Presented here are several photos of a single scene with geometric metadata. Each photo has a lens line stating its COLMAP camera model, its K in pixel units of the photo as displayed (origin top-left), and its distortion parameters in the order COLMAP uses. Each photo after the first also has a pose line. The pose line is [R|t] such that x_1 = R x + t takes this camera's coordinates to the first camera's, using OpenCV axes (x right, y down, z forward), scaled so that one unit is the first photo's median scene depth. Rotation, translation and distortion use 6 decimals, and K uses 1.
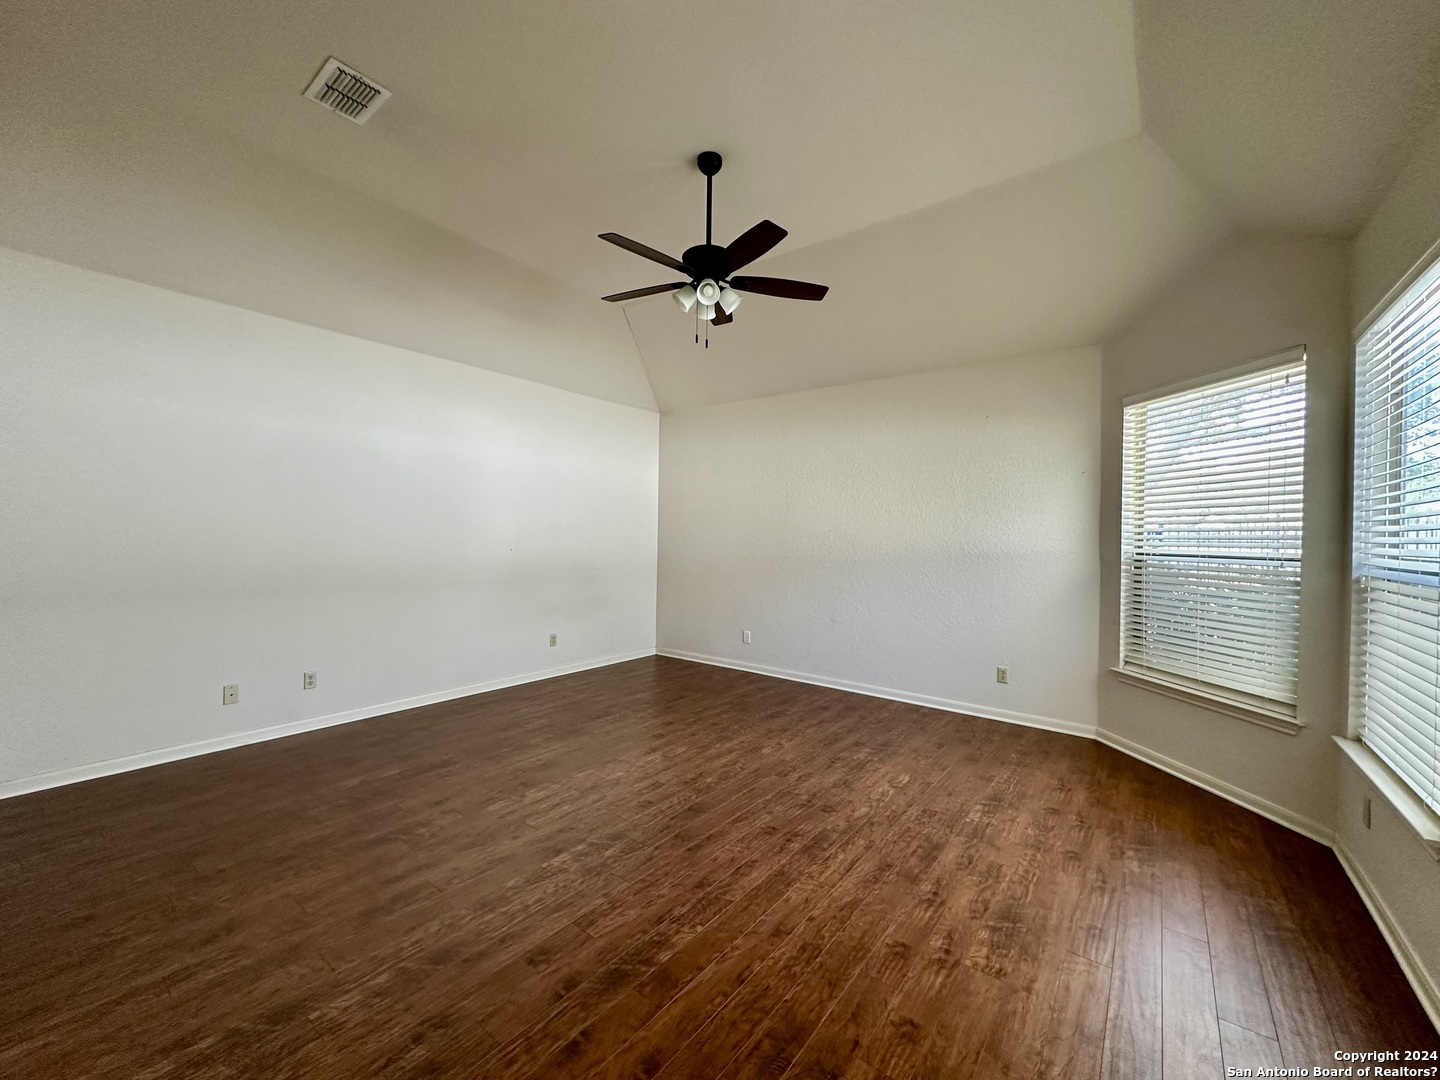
lens RADIAL K [[574.1, 0, 719.5], [0, 574.1, 537.2], [0, 0, 1]] dist [-0.001109, 0.000021]
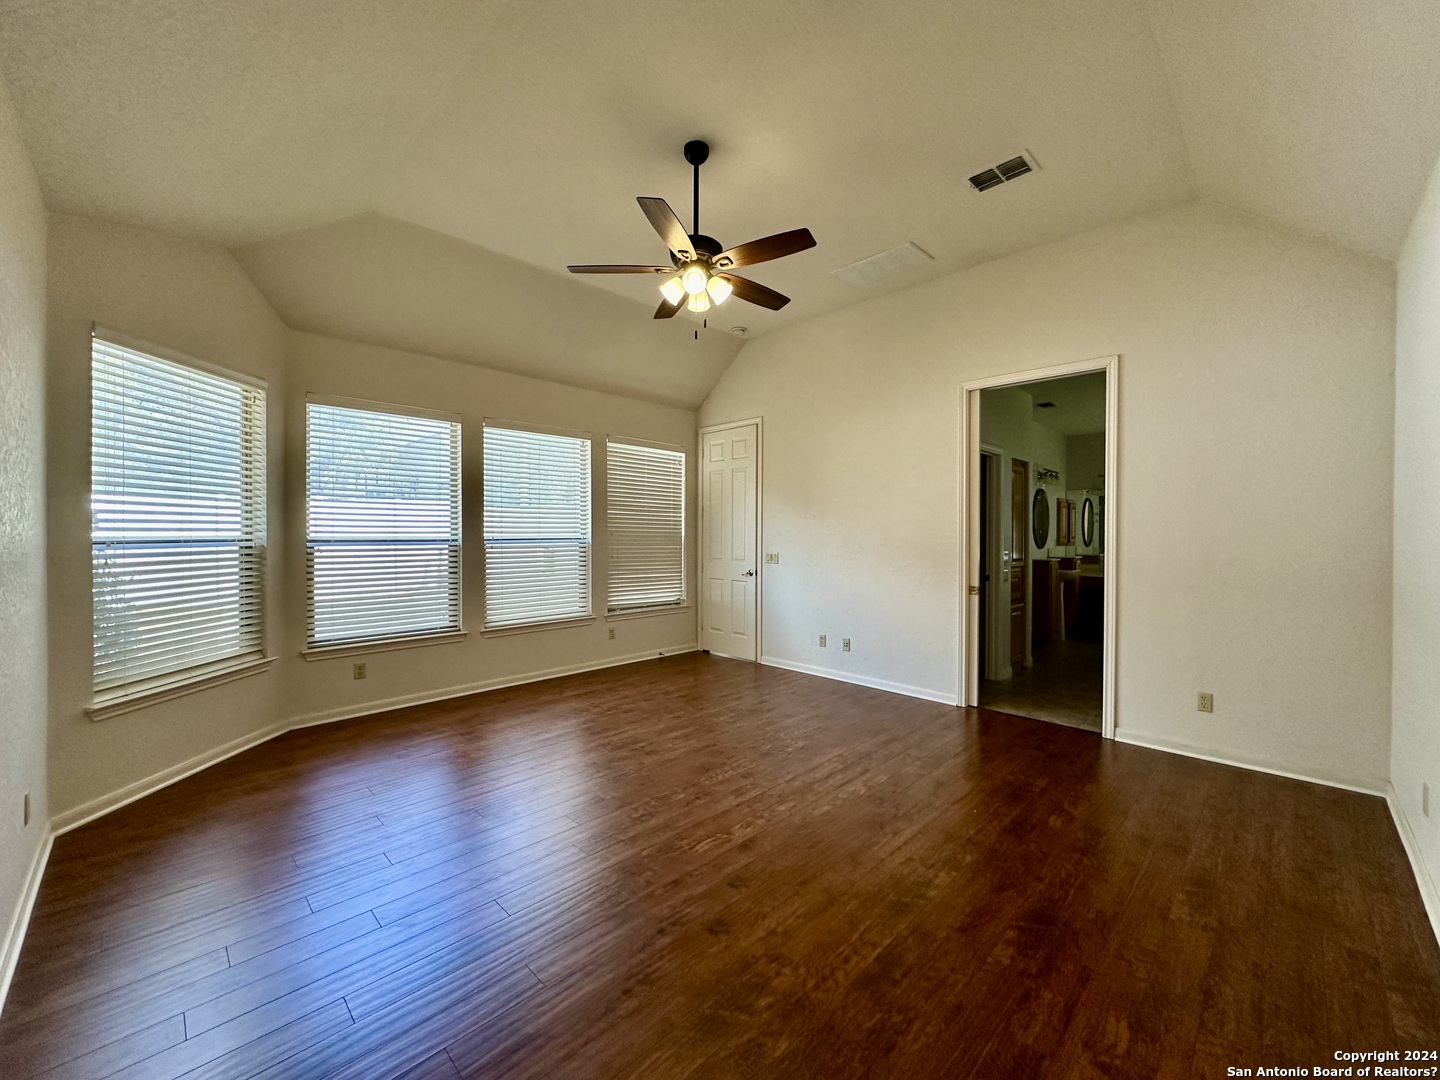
lens RADIAL K [[574.1, 0, 719.1], [0, 574.1, 535.6], [0, 0, 1]] dist [-0.001109, 0.000021]
pose [[-0.991780, -0.019648, 0.126441, -0.188118], [-0.018394, 0.999769, 0.011078, -0.004837], [-0.126629, 0.008661, -0.991912, 1.921539]]
